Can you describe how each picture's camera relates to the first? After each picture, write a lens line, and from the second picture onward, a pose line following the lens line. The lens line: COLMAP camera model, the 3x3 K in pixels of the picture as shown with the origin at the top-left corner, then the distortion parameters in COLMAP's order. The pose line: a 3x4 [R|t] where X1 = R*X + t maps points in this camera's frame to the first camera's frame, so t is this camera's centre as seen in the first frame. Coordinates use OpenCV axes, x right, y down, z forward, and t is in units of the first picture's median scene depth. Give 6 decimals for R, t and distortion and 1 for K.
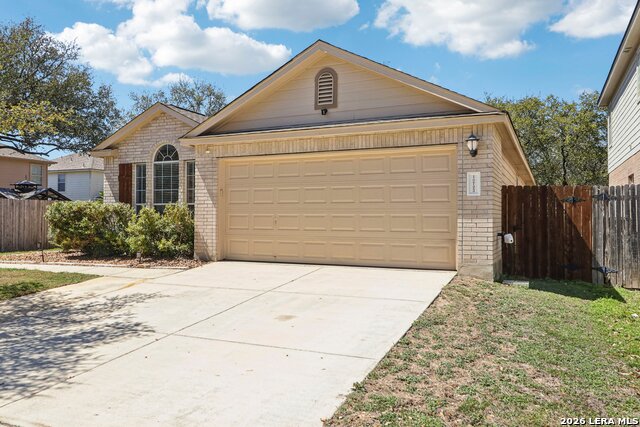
lens RADIAL K [[505.3, 0, 316.3], [0, 505.3, 211.9], [0, 0, 1]] dist [0.014587, 0.024877]
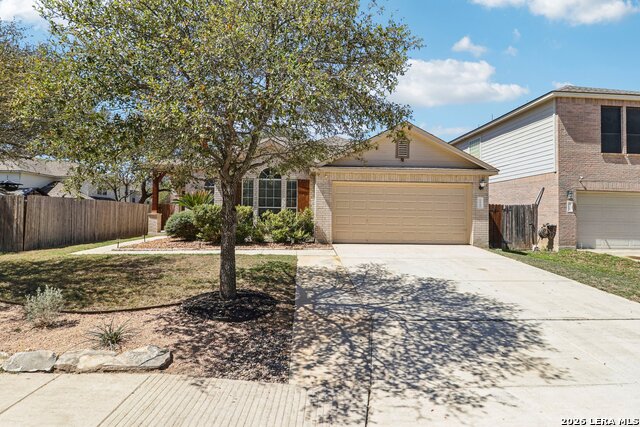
lens RADIAL K [[330.4, 0, 318.8], [0, 330.4, 209.7], [0, 0, 1]] dist [0.003915, -0.007581]
pose [[0.884299, 0.017543, 0.466592, -0.801329], [-0.017056, 0.999841, -0.005266, -0.007490], [-0.466610, -0.003301, 0.884457, 0.087407]]
